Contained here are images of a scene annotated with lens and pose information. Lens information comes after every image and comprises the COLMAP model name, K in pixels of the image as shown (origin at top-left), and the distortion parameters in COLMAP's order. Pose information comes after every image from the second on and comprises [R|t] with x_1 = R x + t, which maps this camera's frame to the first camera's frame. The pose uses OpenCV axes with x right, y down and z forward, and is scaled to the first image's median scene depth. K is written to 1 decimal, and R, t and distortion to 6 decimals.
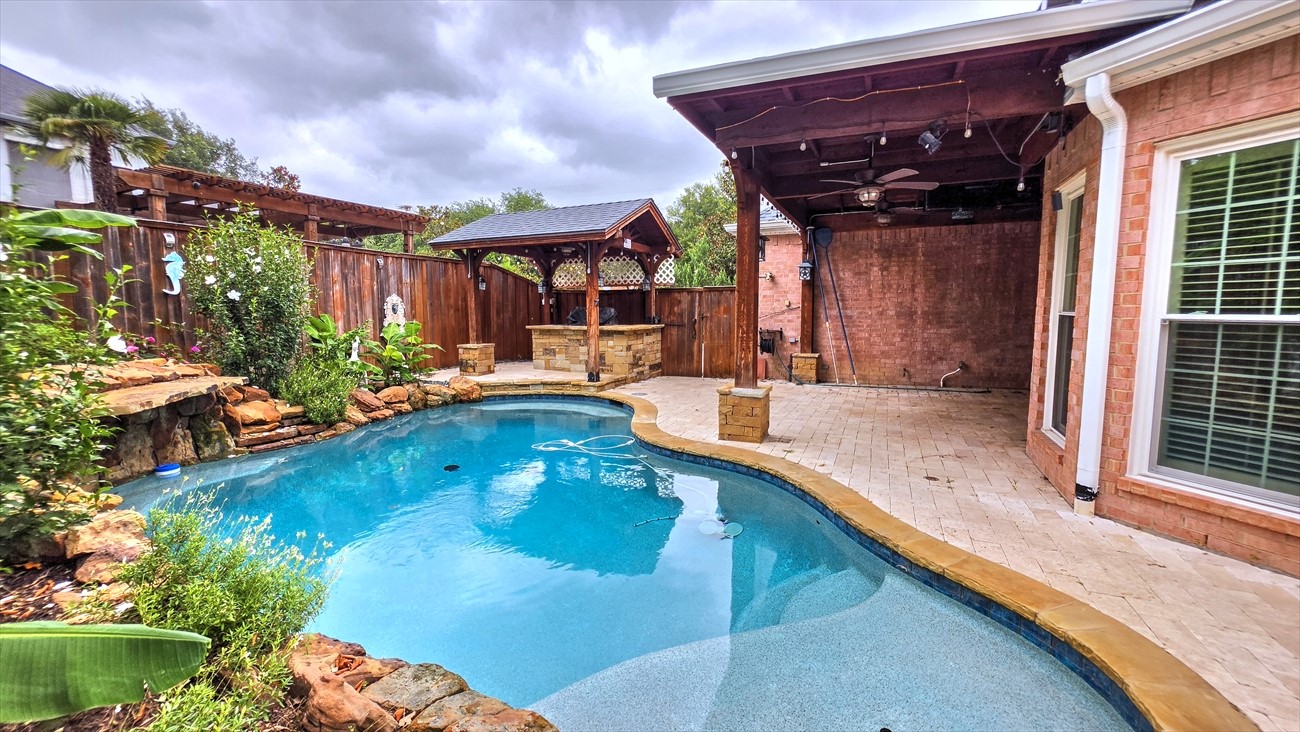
lens RADIAL K [[522.0, 0, 649.6], [0, 522.0, 359.4], [0, 0, 1]] dist [-0.004681, 0.001040]
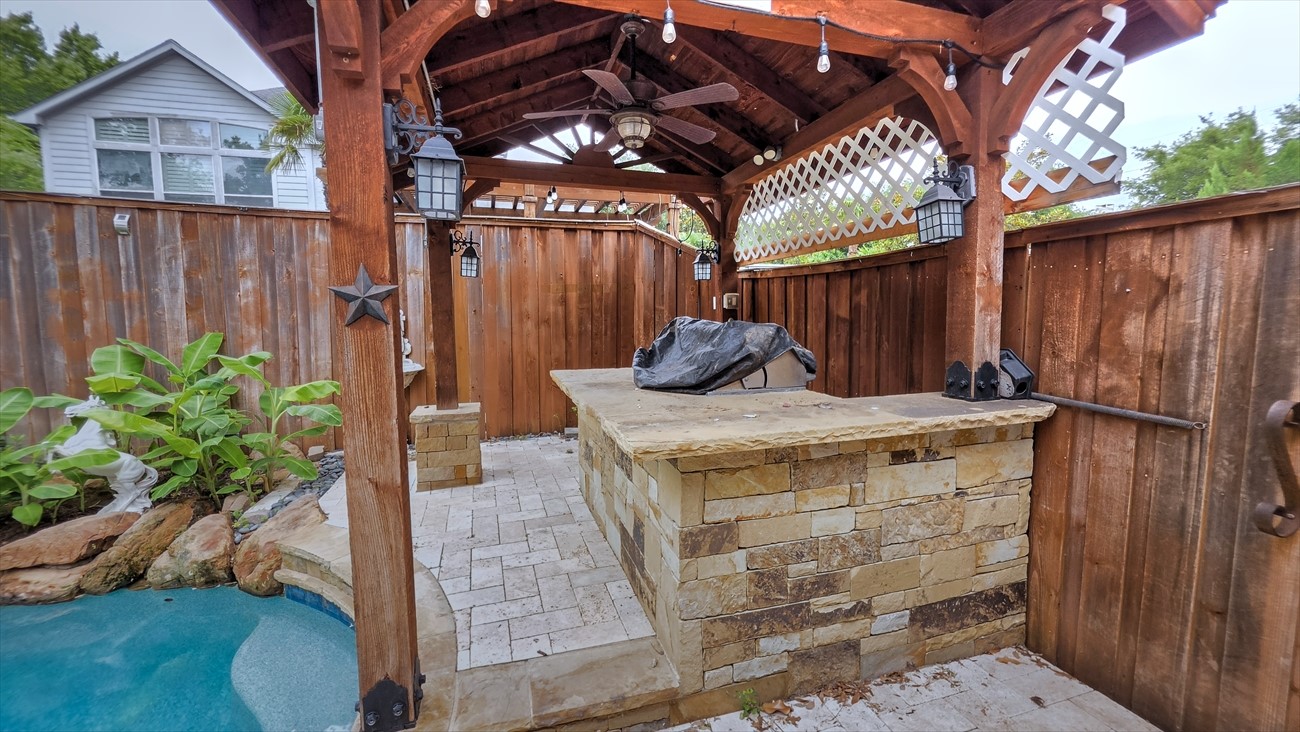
lens RADIAL K [[522.0, 0, 644.9], [0, 522.0, 356.1], [0, 0, 1]] dist [-0.004681, 0.001040]
pose [[0.663794, 0.057038, -0.745737, 0.072550], [-0.065183, 0.997706, 0.018290, -0.080017], [0.745069, 0.036468, 0.665989, 0.760984]]
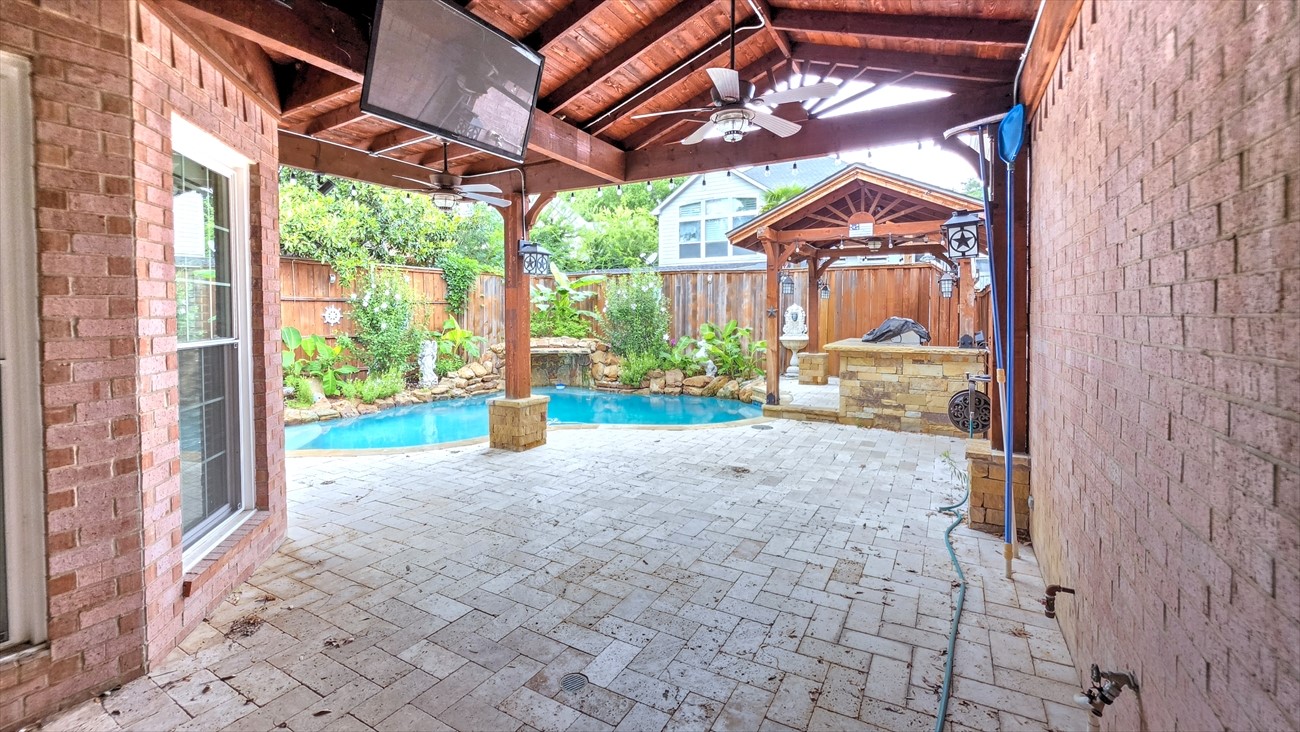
lens RADIAL K [[522.0, 0, 652.2], [0, 522.0, 353.7], [0, 0, 1]] dist [-0.004681, 0.001040]
pose [[-0.073442, 0.083962, -0.993759, 0.618467], [-0.095416, 0.991287, 0.090805, -0.081086], [0.992725, 0.101490, -0.064791, 0.689139]]
